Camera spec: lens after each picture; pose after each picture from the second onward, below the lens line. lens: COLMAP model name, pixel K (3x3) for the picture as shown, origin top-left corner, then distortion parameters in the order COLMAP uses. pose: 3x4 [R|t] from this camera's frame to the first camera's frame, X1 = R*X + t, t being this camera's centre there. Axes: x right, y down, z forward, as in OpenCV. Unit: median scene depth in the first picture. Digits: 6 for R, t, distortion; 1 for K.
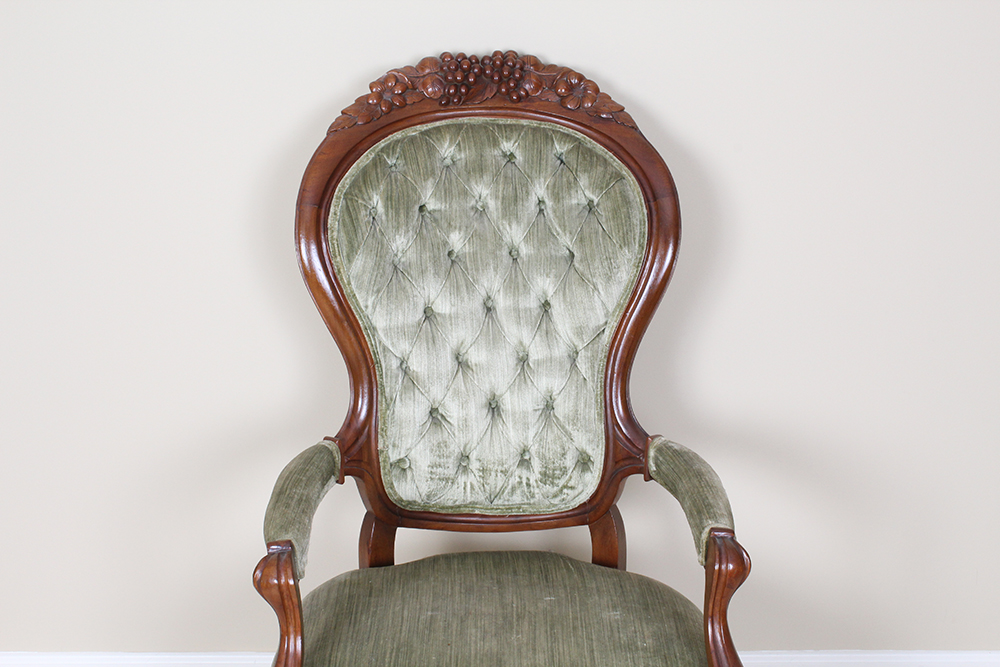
lens RADIAL K [[1692.3, 0, 496.7], [0, 1692.3, 332.9], [0, 0, 1]] dist [0.007716, 0.000000]
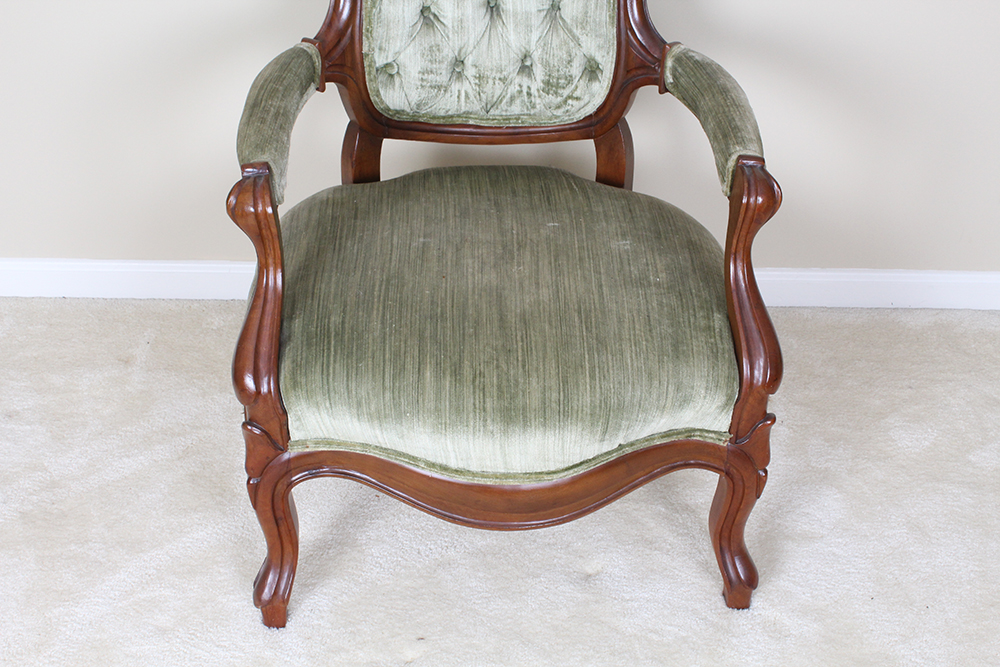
lens RADIAL K [[1636.6, 0, 496.3], [0, 1636.6, 360.0], [0, 0, 1]] dist [-0.037932, 0.000000]
pose [[0.999619, 0.013065, 0.024324, -0.018544], [-0.019275, 0.960971, 0.275976, -0.014592], [-0.019769, -0.276340, 0.960857, 0.126153]]
